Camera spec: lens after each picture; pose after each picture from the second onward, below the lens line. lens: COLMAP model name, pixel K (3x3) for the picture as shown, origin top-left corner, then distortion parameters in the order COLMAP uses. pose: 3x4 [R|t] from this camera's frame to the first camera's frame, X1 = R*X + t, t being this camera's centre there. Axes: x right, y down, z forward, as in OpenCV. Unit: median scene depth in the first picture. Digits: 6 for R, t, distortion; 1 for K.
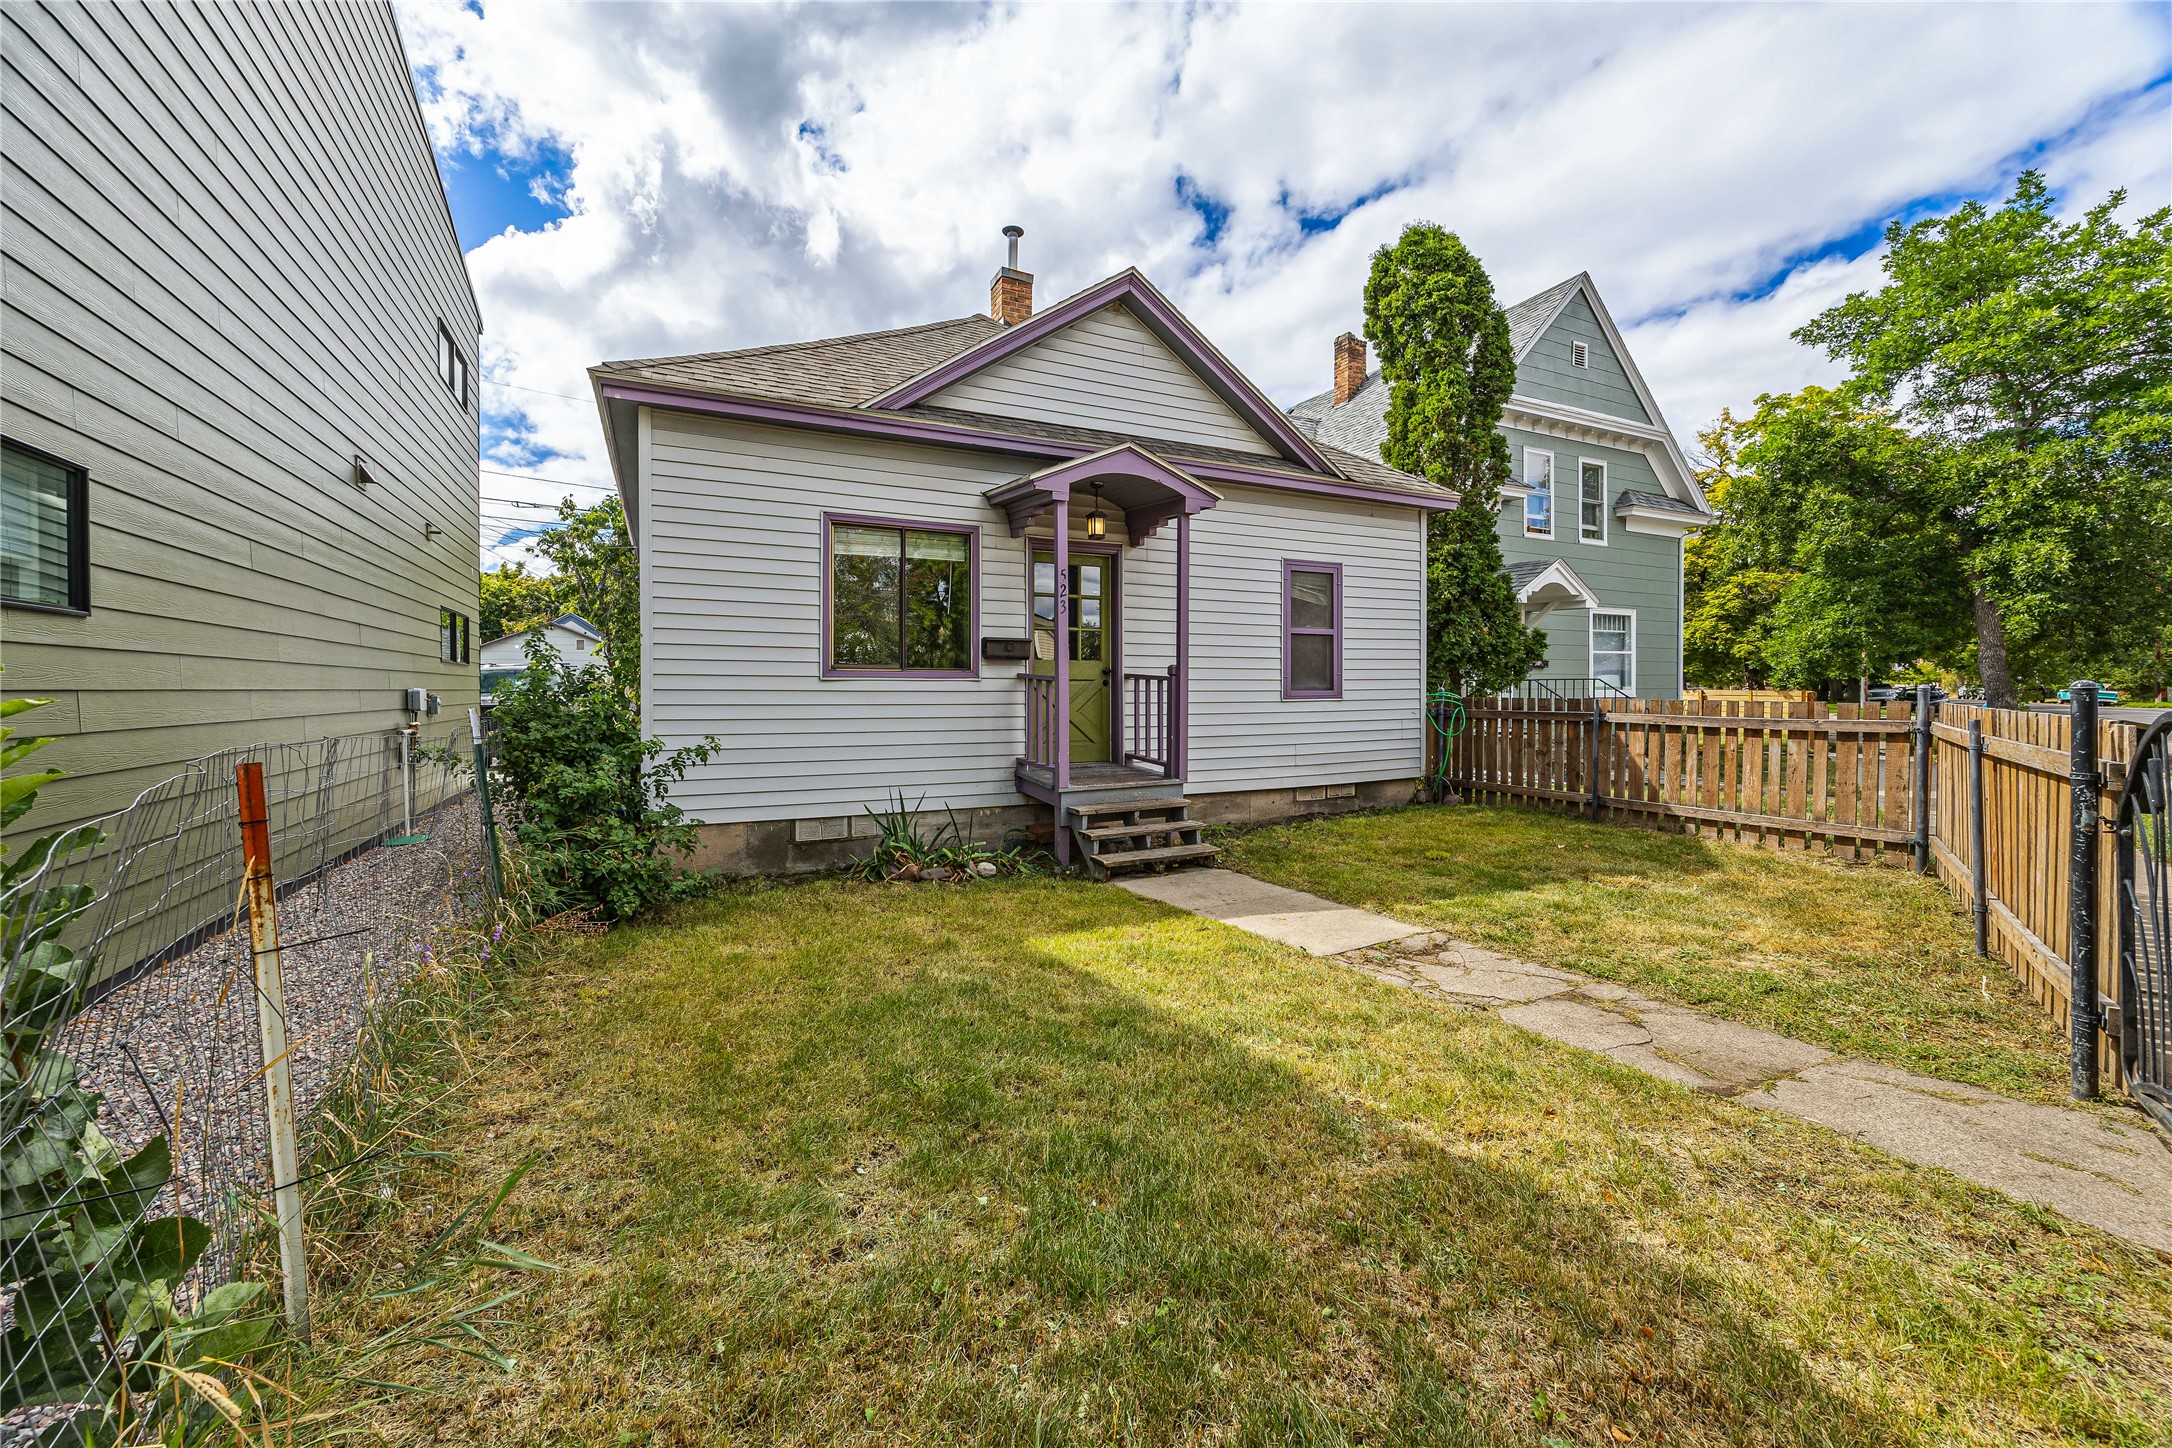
lens RADIAL K [[839.2, 0, 1087.3], [0, 839.2, 717.9], [0, 0, 1]] dist [-0.001394, -0.000213]
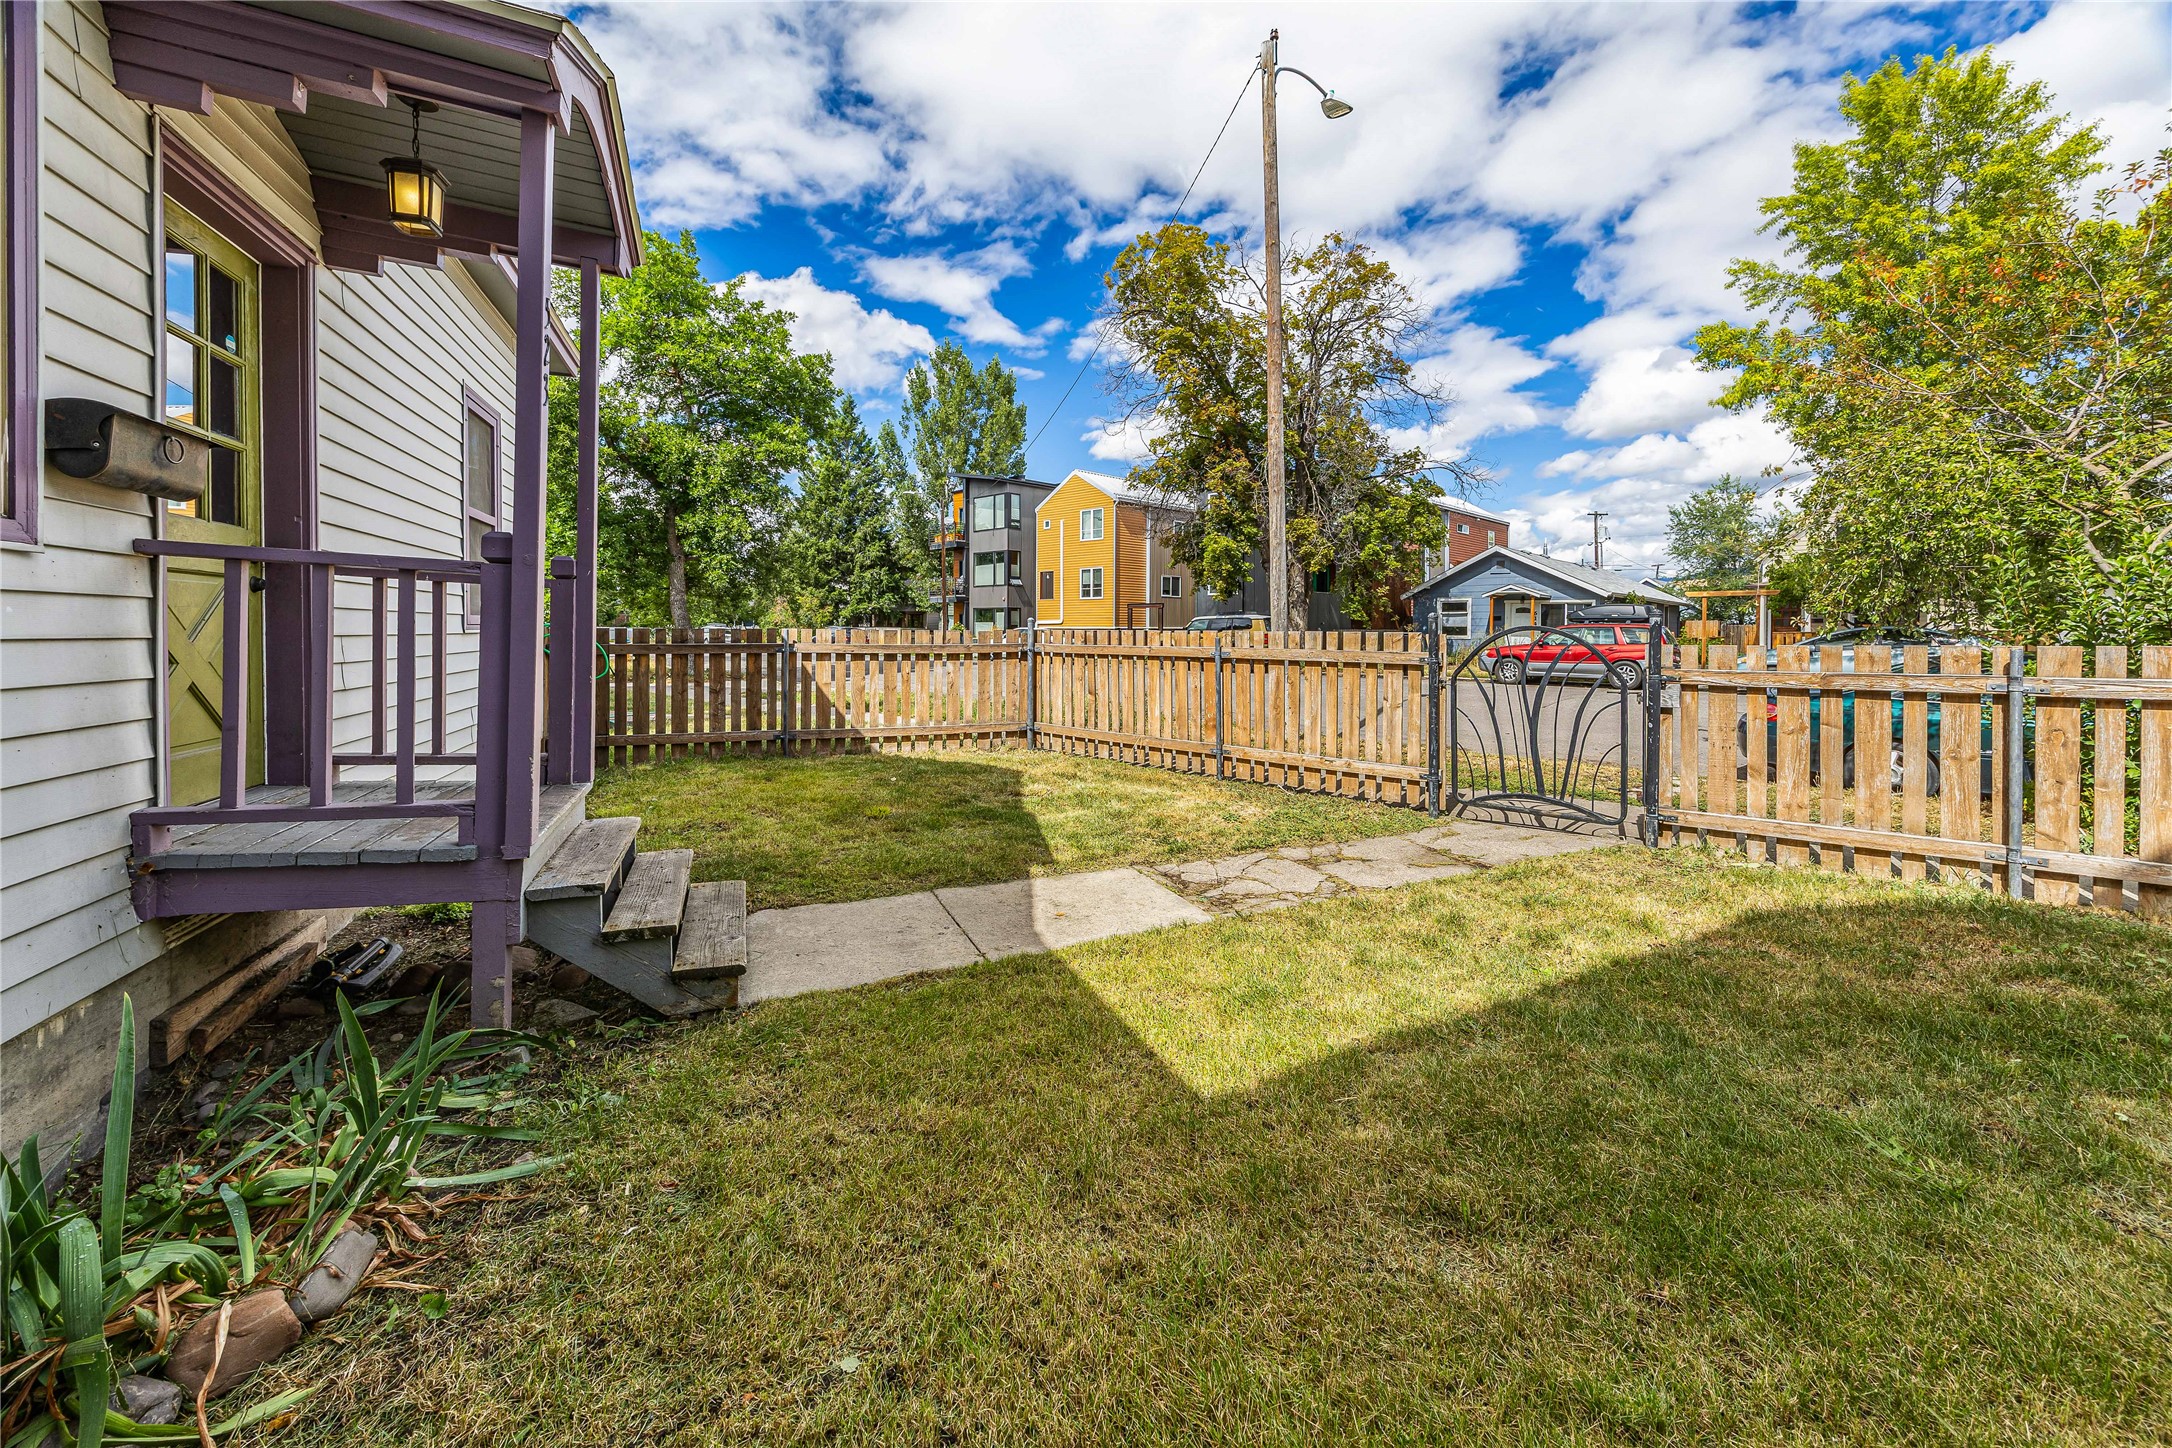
lens RADIAL K [[850.7, 0, 1086.6], [0, 850.7, 633.8], [0, 0, 1]] dist [-0.000566, -0.000038]
pose [[0.100097, -0.003573, 0.994971, -0.351793], [0.031948, 0.999489, 0.000375, -0.007067], [-0.994465, 0.031750, 0.100160, 0.605729]]
